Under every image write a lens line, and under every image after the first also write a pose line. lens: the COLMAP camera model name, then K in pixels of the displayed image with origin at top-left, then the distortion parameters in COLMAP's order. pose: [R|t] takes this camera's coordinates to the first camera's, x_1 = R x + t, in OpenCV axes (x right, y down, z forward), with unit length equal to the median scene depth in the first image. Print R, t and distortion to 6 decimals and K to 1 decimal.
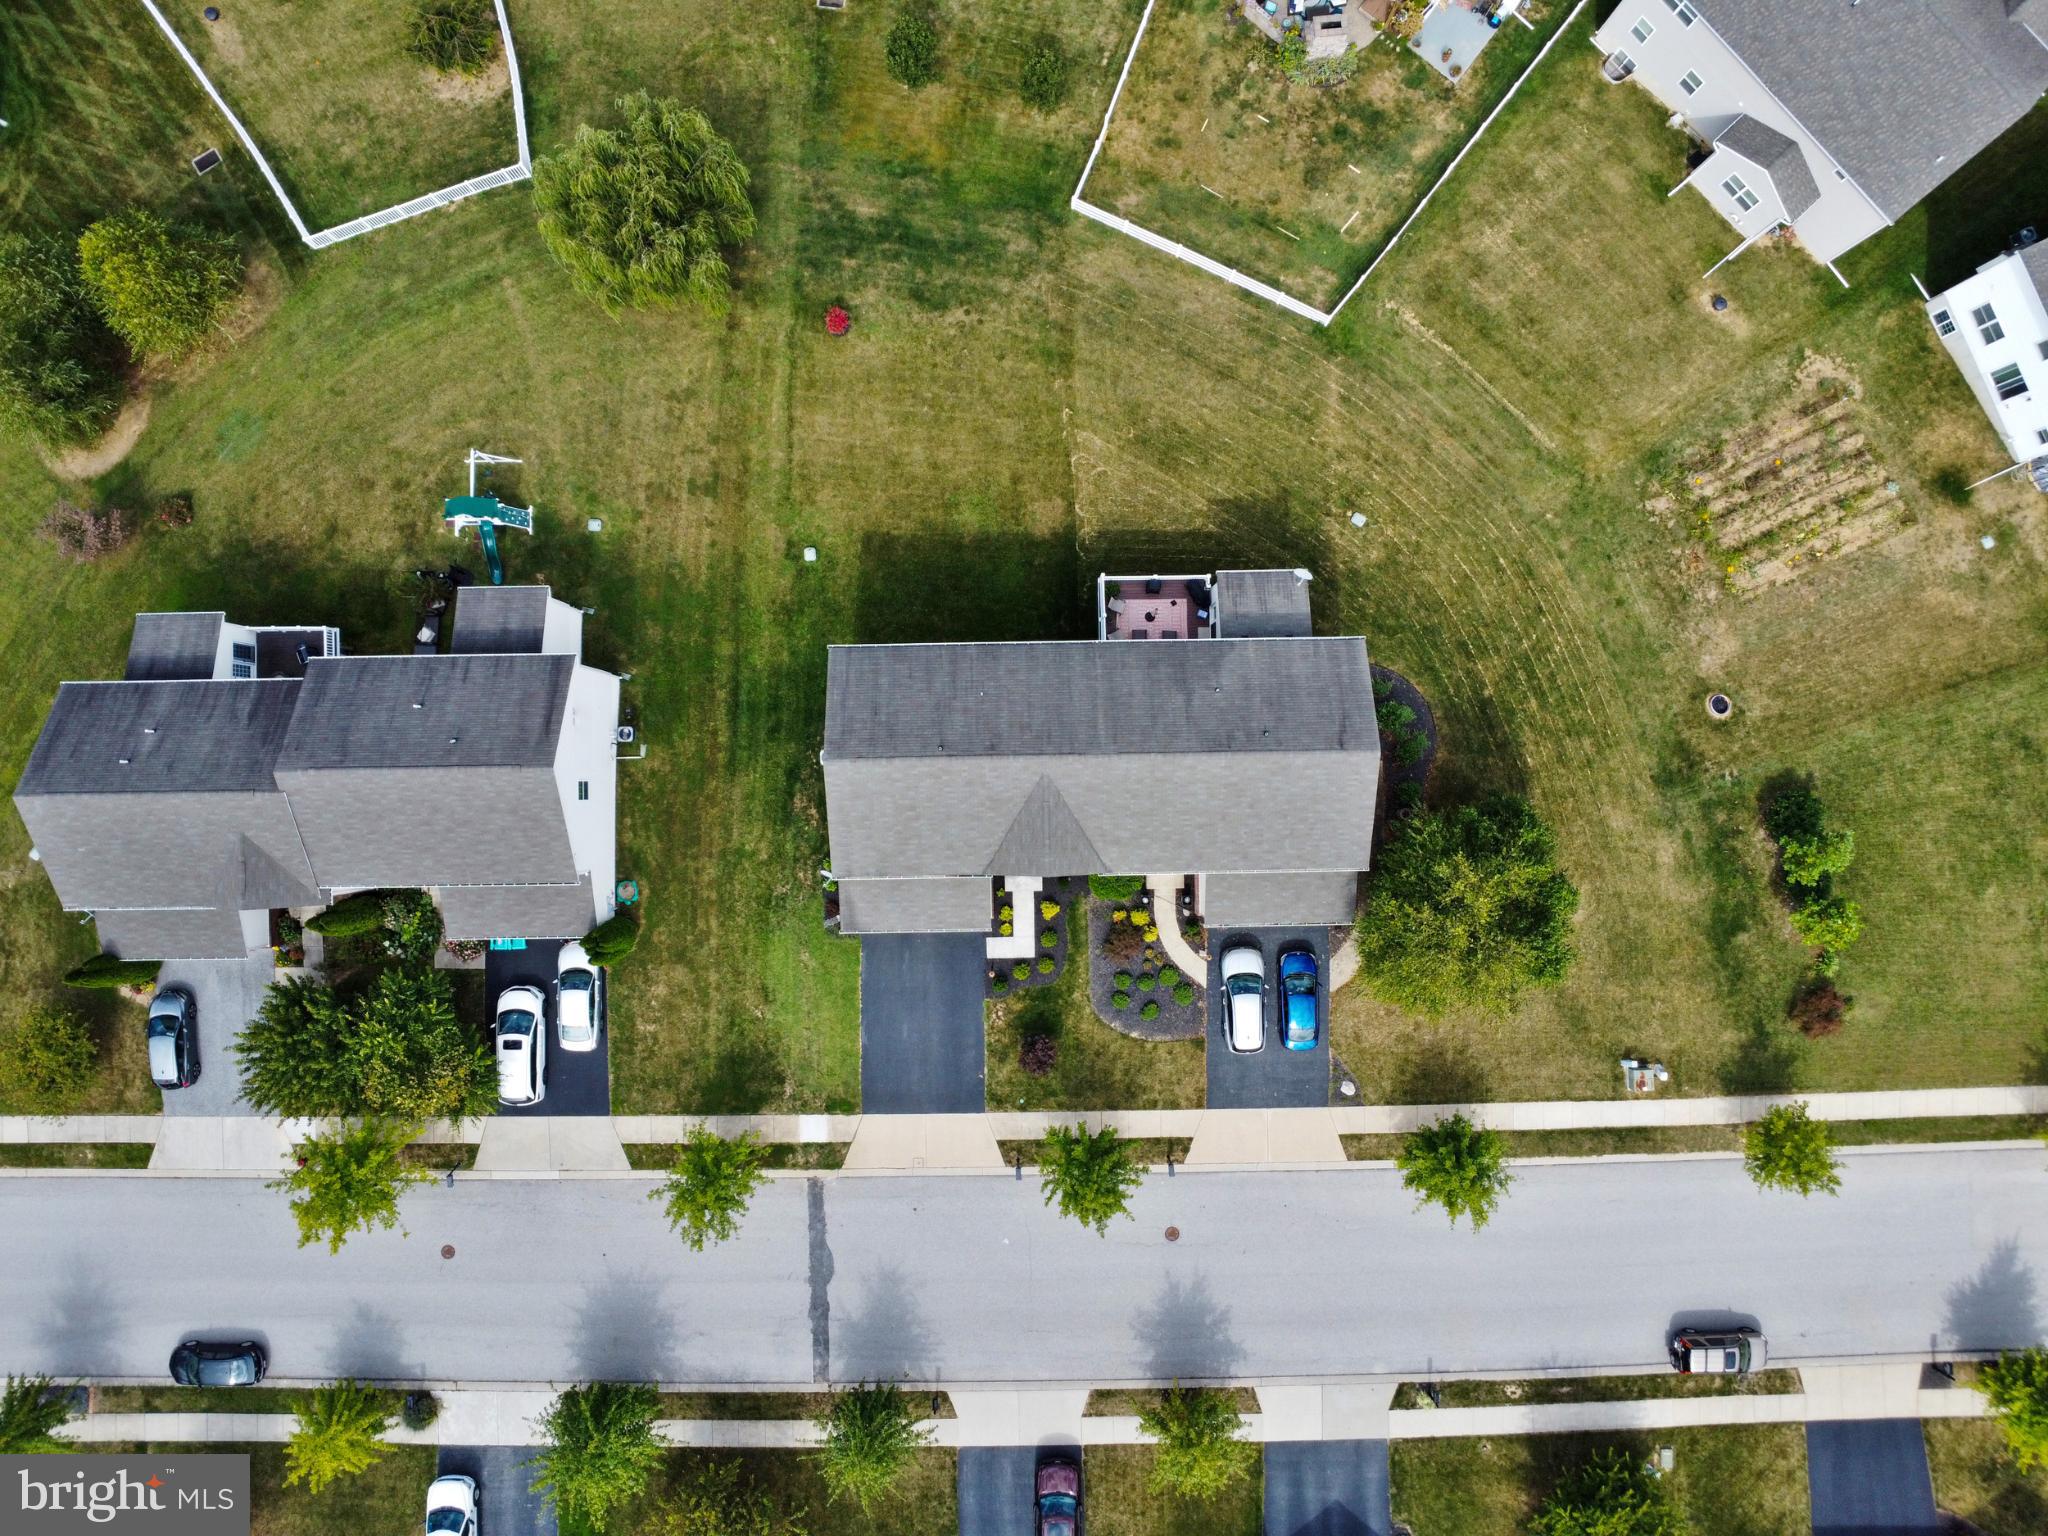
lens RADIAL K [[1490.7, 0, 1021.3], [0, 1490.7, 764.6], [0, 0, 1]] dist [-0.017142, -0.026756]
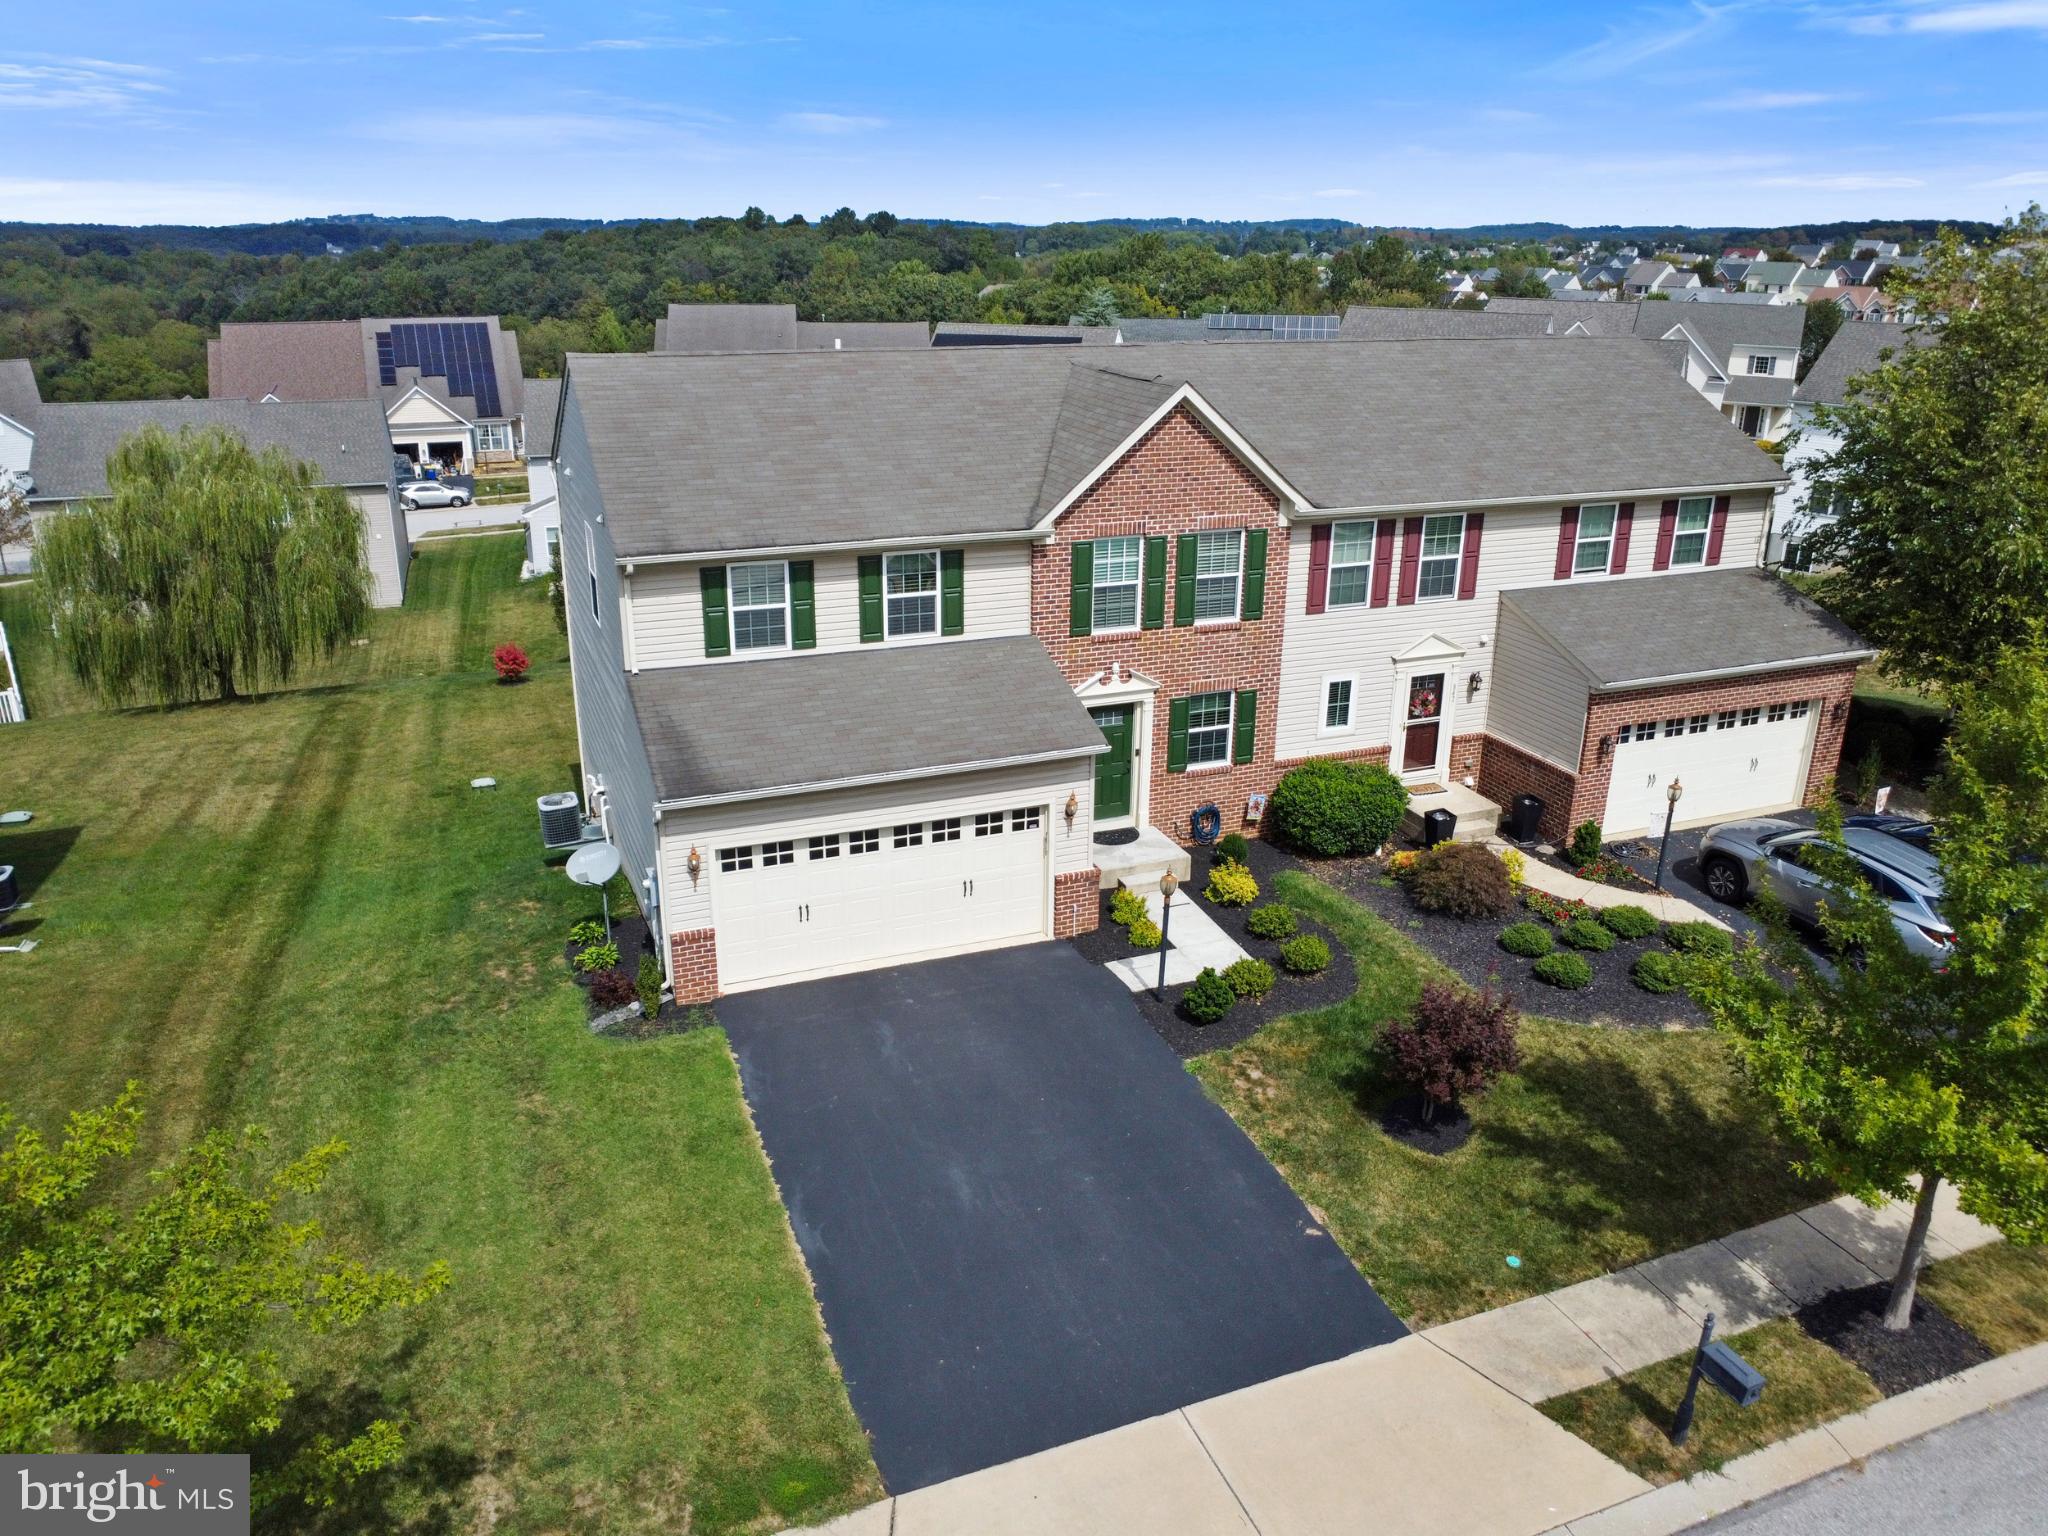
lens RADIAL K [[1490.7, 0, 1021.3], [0, 1490.7, 764.6], [0, 0, 1]] dist [-0.017142, -0.026756]
pose [[0.933798, -0.113883, 0.339193, -0.146161], [0.357579, 0.330394, -0.873486, 0.380305], [-0.012592, 0.936948, 0.349243, 0.841241]]
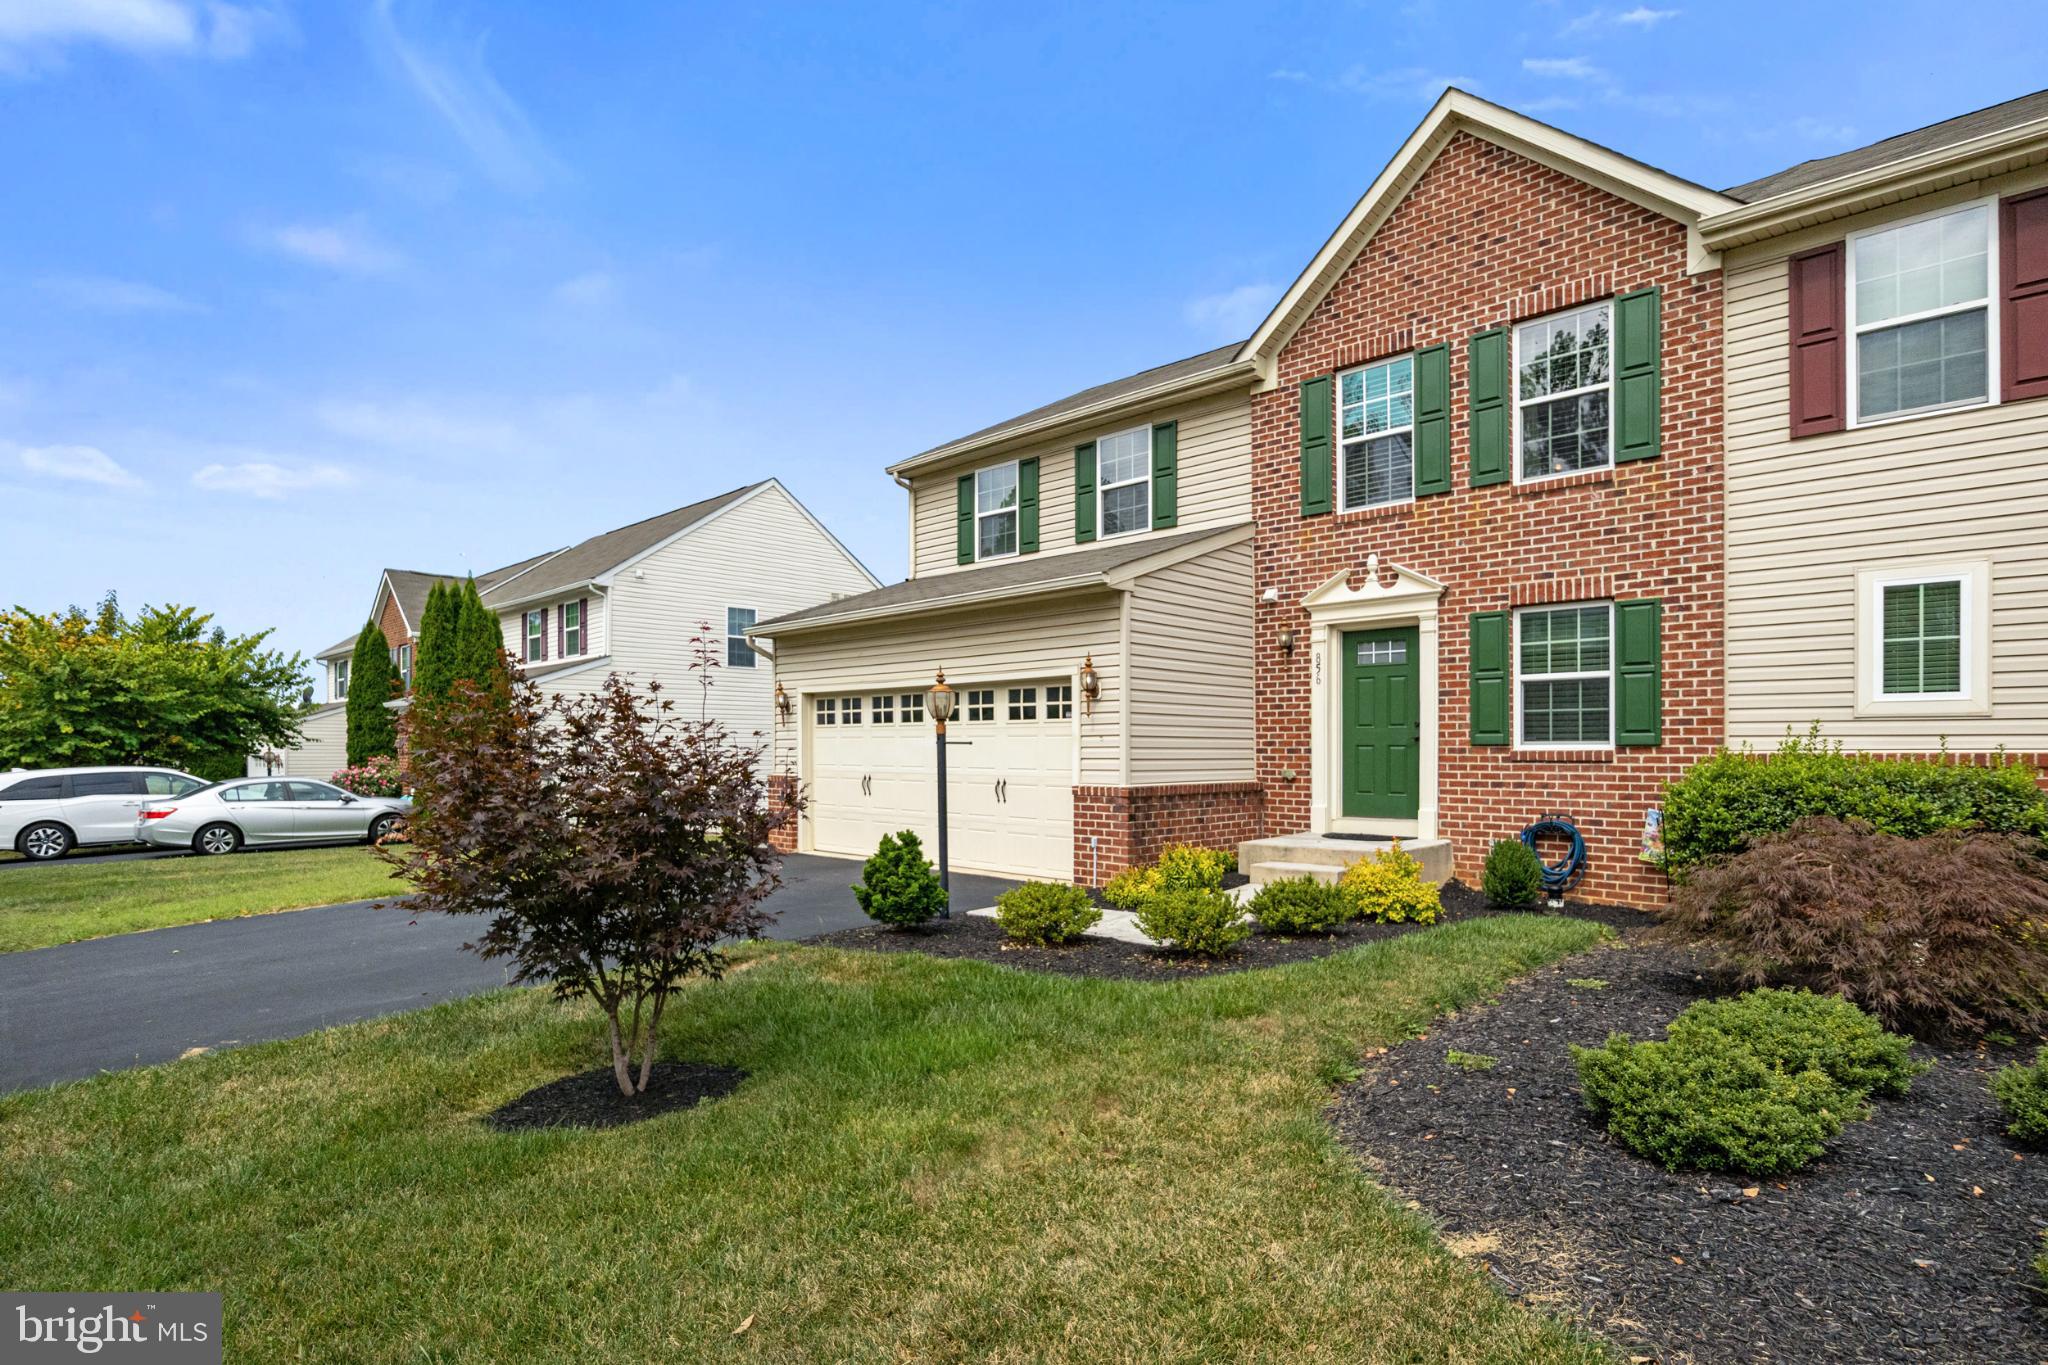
lens RADIAL K [[1052.5, 0, 1024.9], [0, 1052.5, 743.2], [0, 0, 1]] dist [-0.003298, 0.000006]
pose [[0.707334, -0.006198, -0.706853, 0.079890], [-0.706835, 0.005042, -0.707360, 0.220625], [0.007948, 0.999968, -0.000815, 0.973993]]
